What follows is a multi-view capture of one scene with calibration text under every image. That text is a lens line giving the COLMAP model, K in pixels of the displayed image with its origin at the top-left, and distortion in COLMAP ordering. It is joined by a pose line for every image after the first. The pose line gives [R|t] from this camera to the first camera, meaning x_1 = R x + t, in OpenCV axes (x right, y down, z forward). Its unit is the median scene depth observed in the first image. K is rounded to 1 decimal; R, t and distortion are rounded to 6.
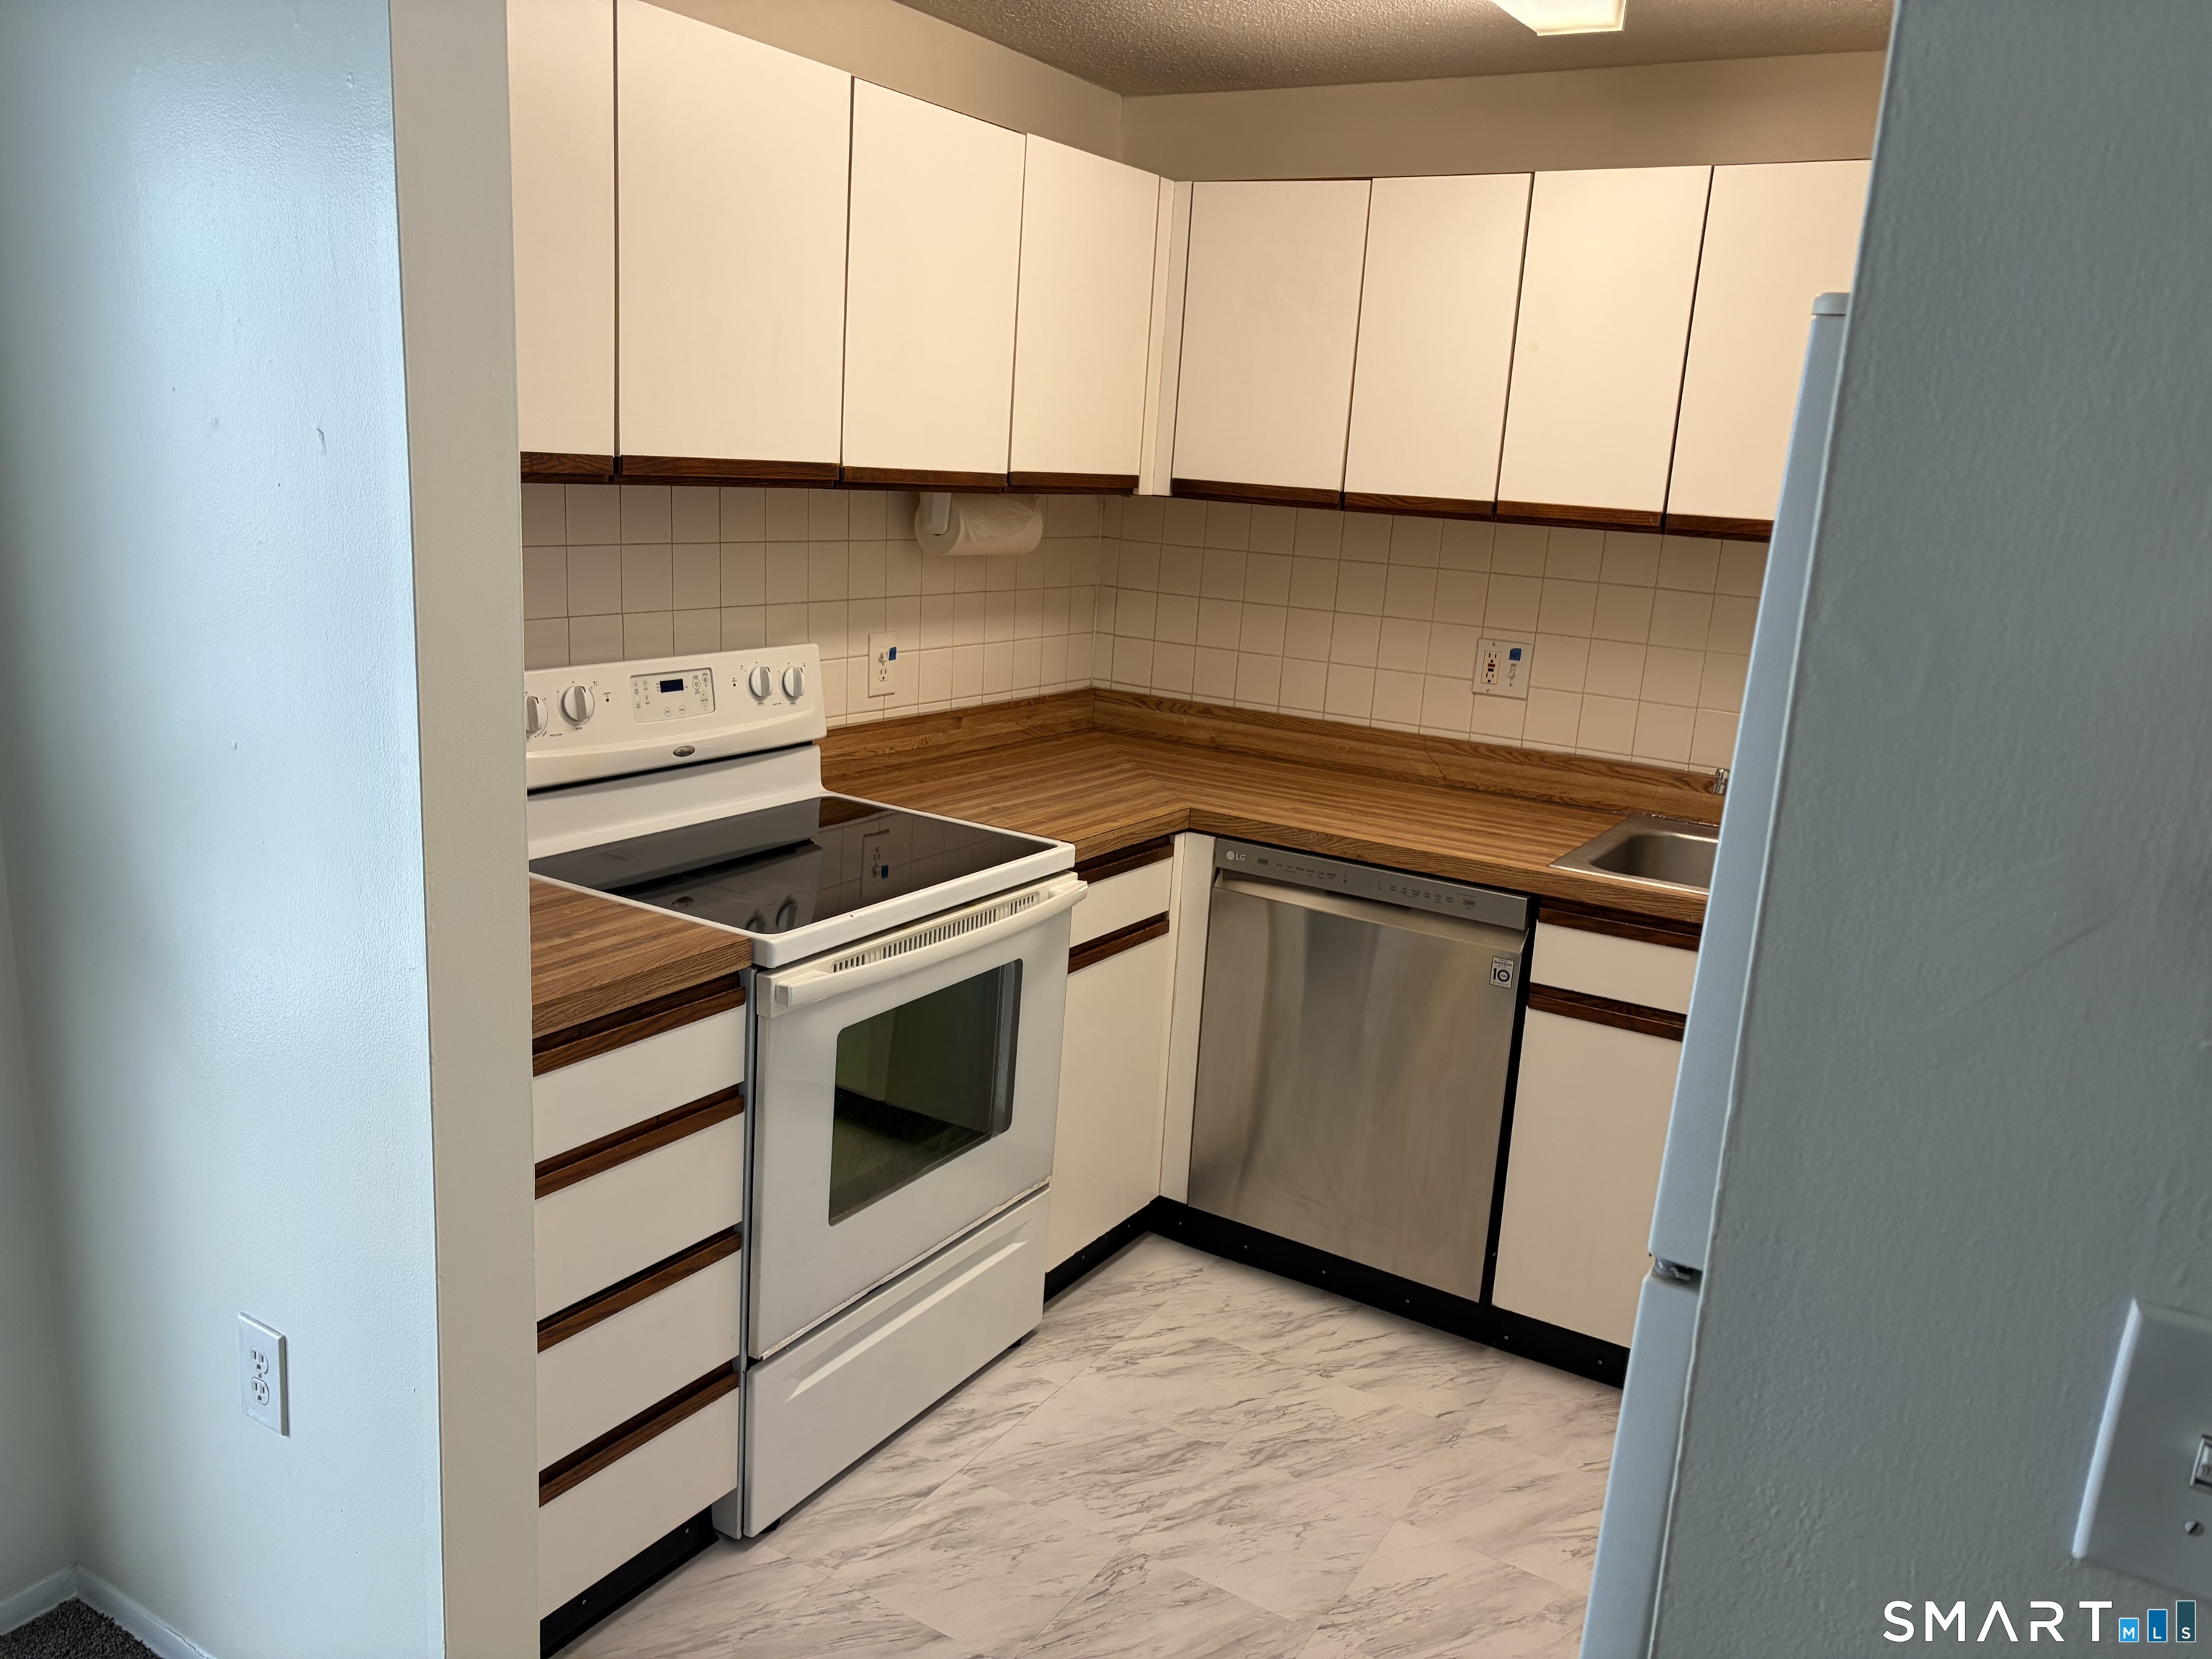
lens RADIAL K [[1674.2, 0, 1098.5], [0, 1674.2, 845.8], [0, 0, 1]] dist [0.038139, -0.024184]
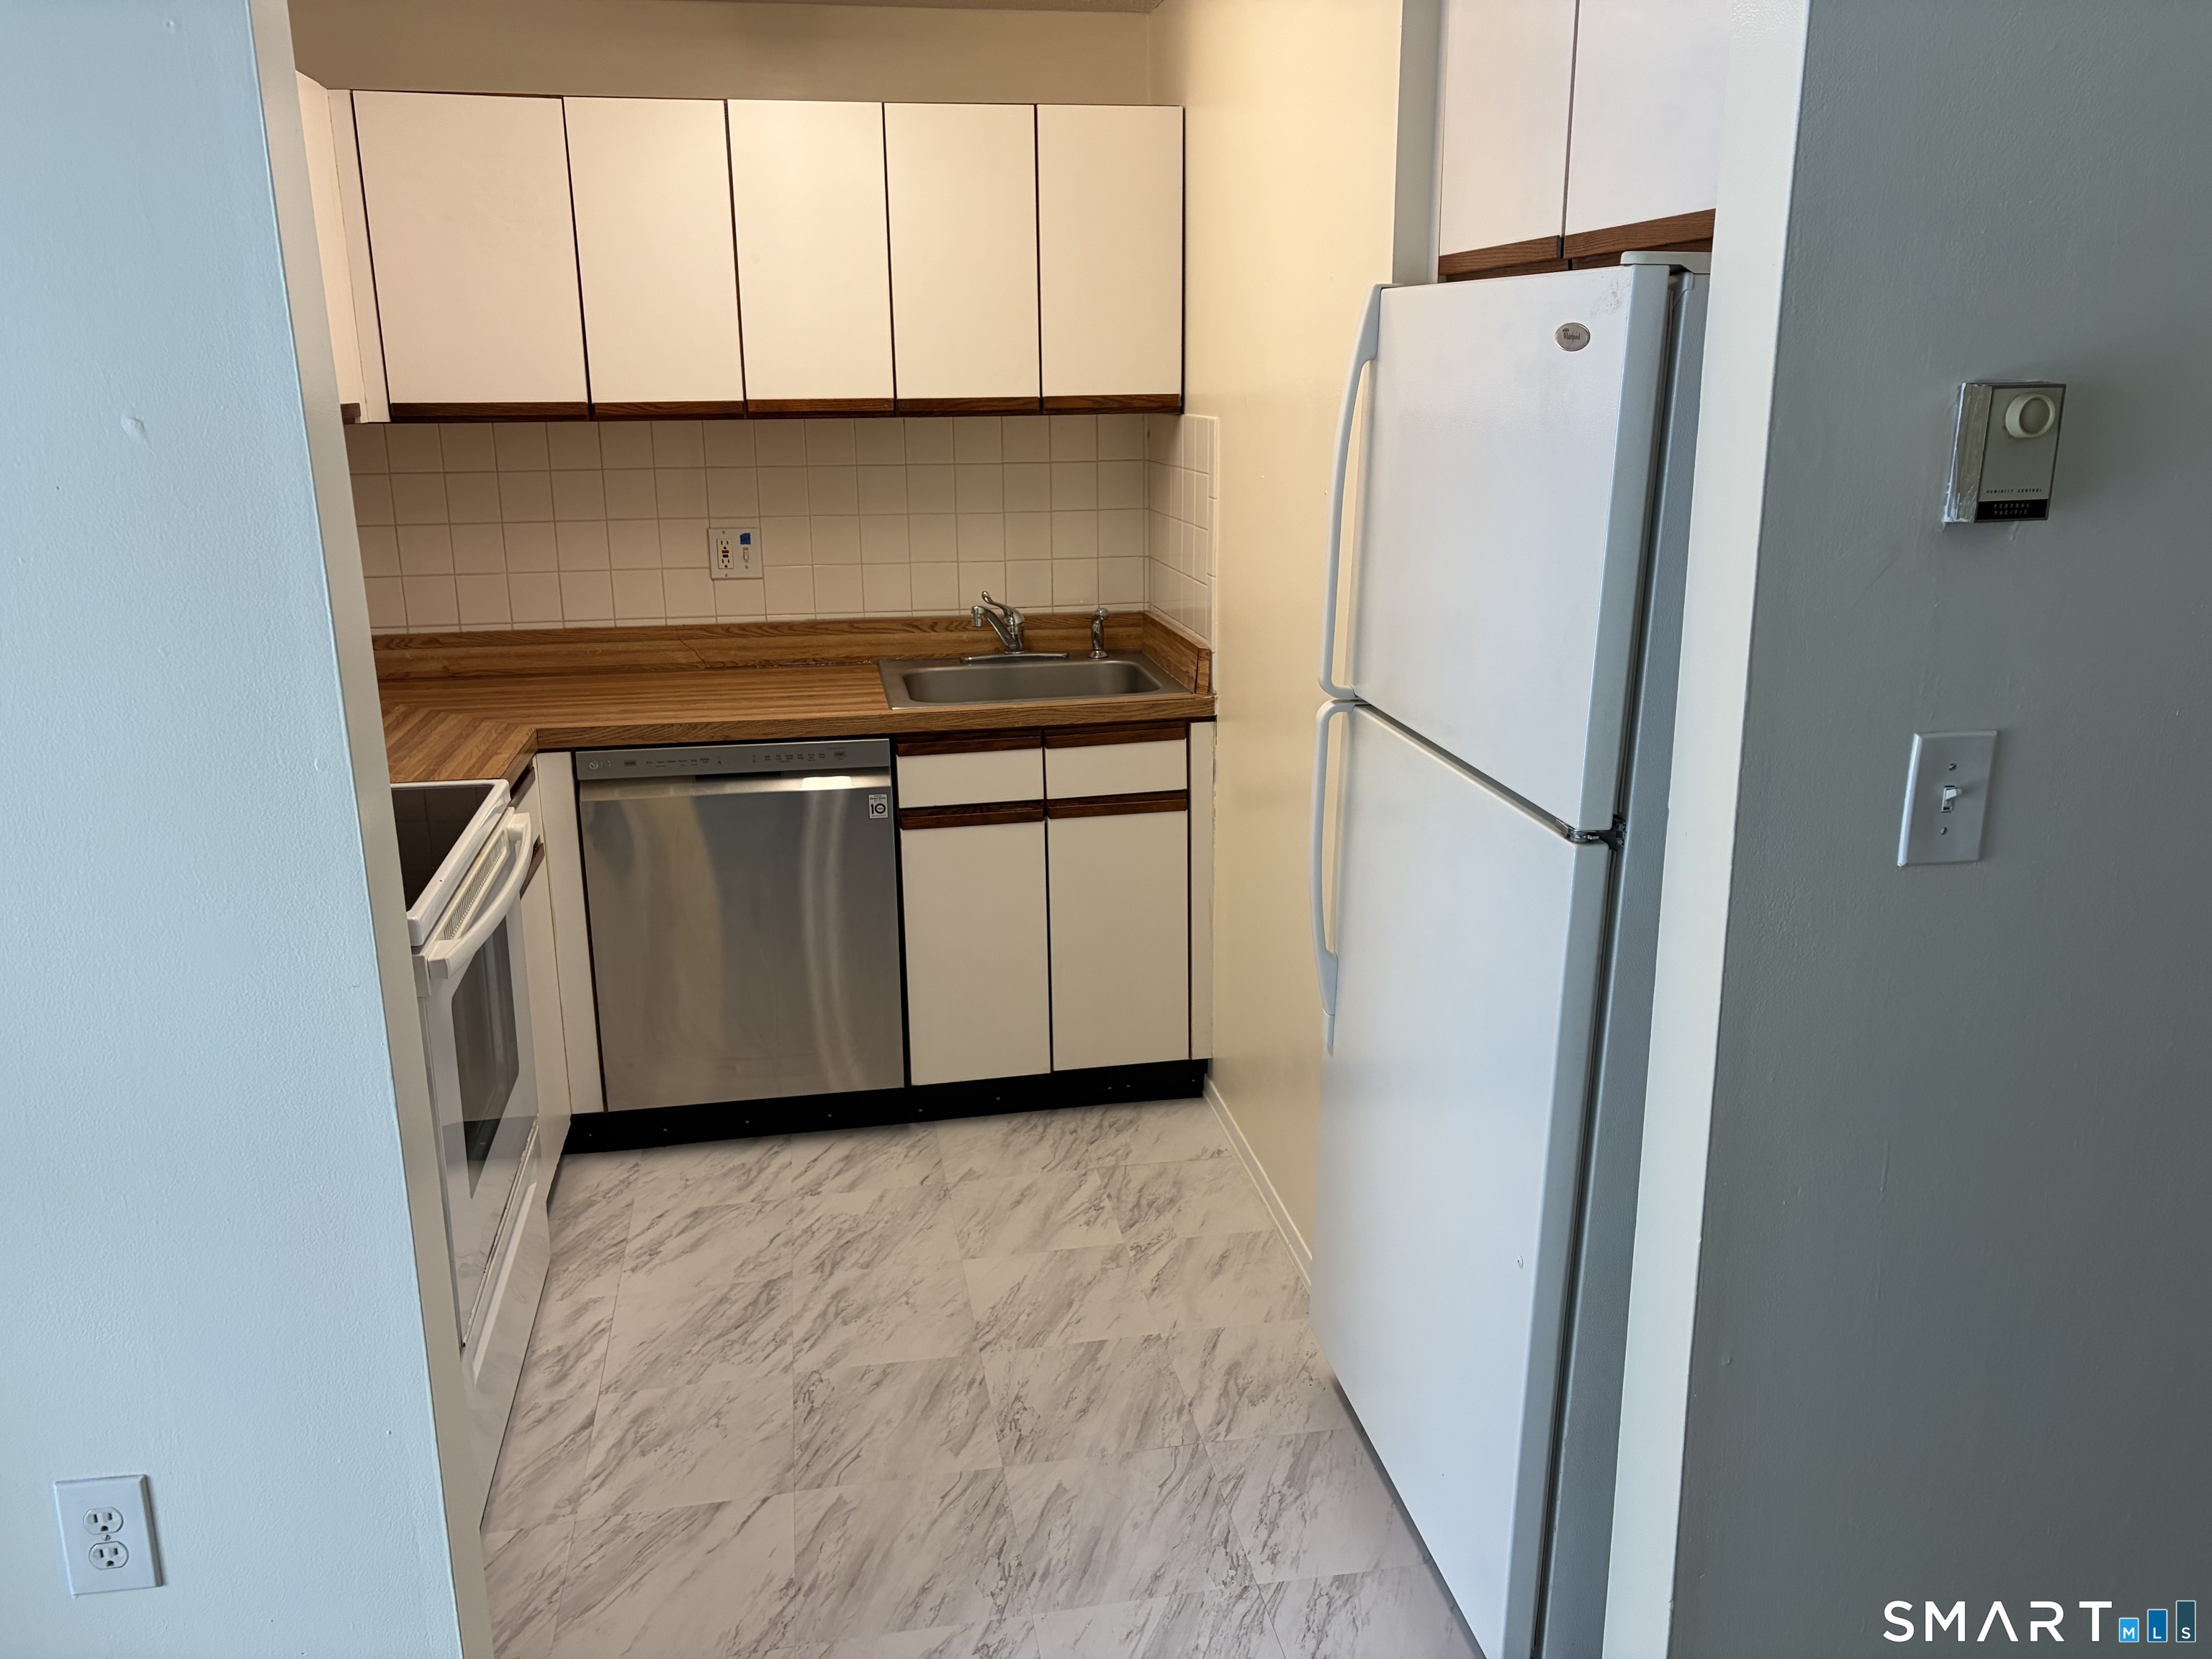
lens RADIAL K [[1674.2, 0, 1101.9], [0, 1674.2, 823.0], [0, 0, 1]] dist [0.038139, -0.024184]
pose [[0.742007, -0.238110, 0.626681, -0.376839], [0.206572, 0.970521, 0.124166, -0.025421], [-0.637772, 0.037323, 0.769320, 0.007635]]
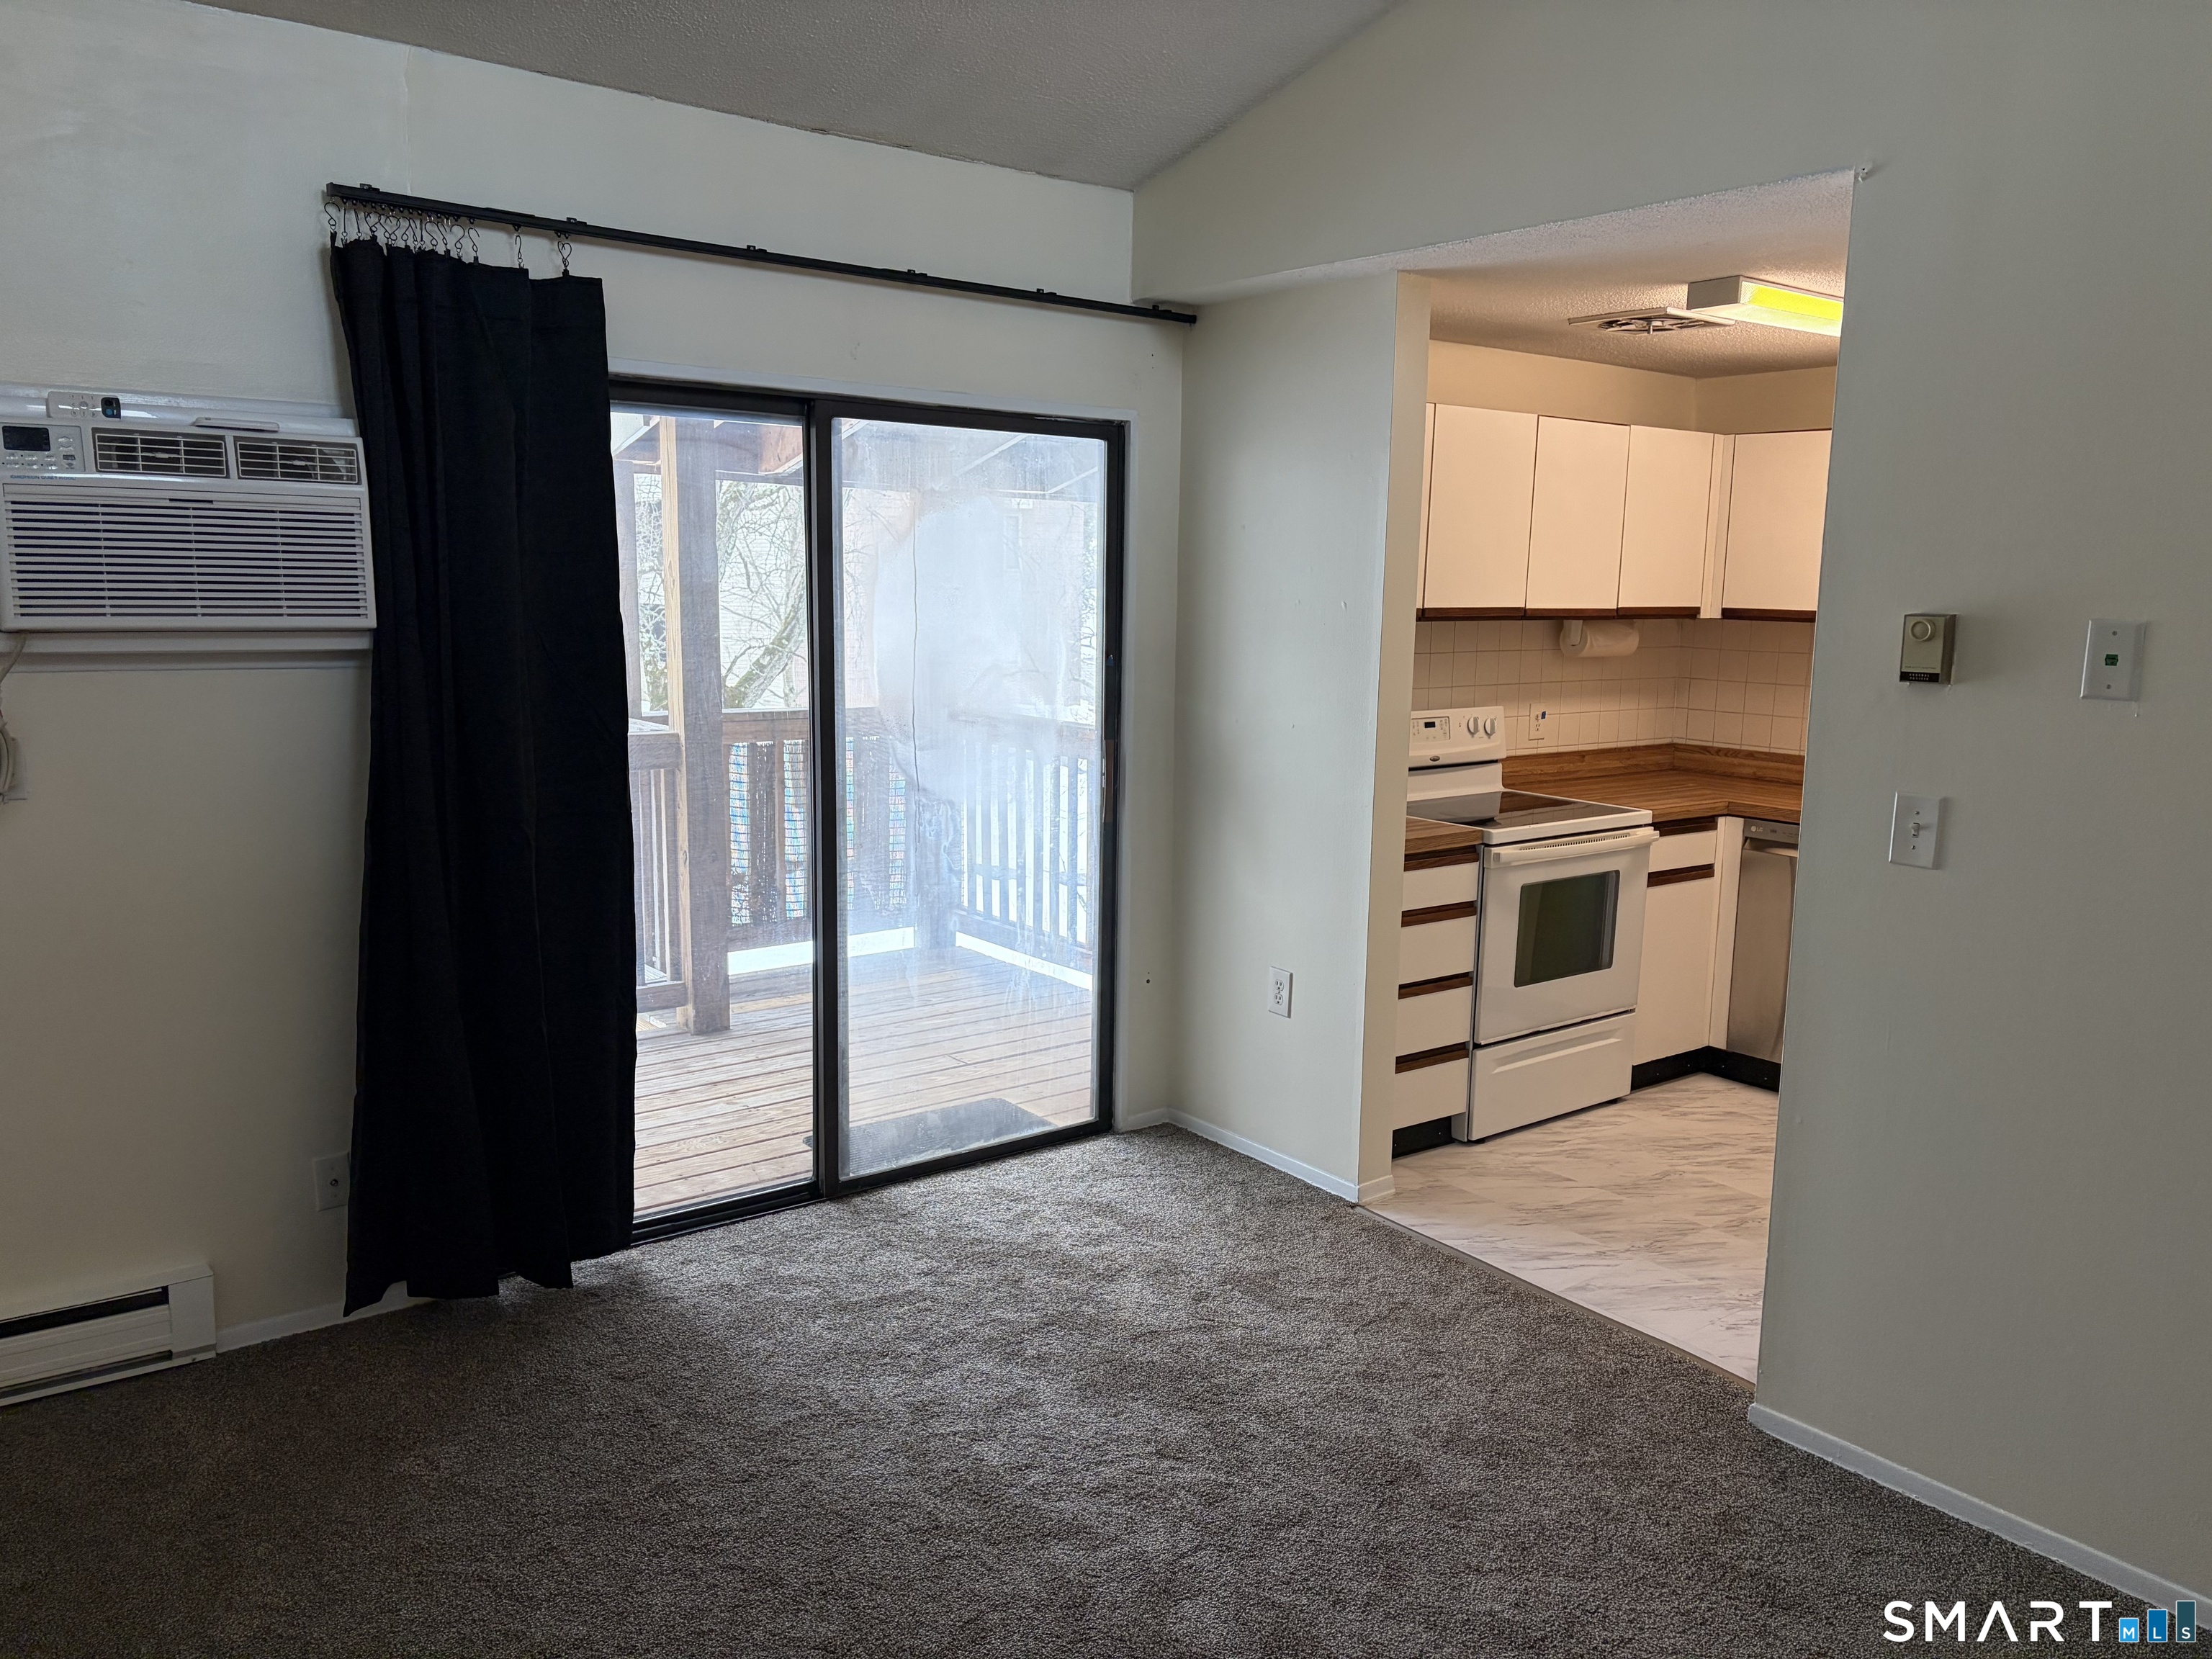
lens RADIAL K [[1674.2, 0, 1092.3], [0, 1674.2, 835.0], [0, 0, 1]] dist [0.038139, -0.024184]
pose [[0.936069, 0.009041, -0.351700, 0.057318], [-0.041455, 0.995540, -0.084743, 0.199085], [0.349366, 0.093905, 0.932269, -0.867677]]
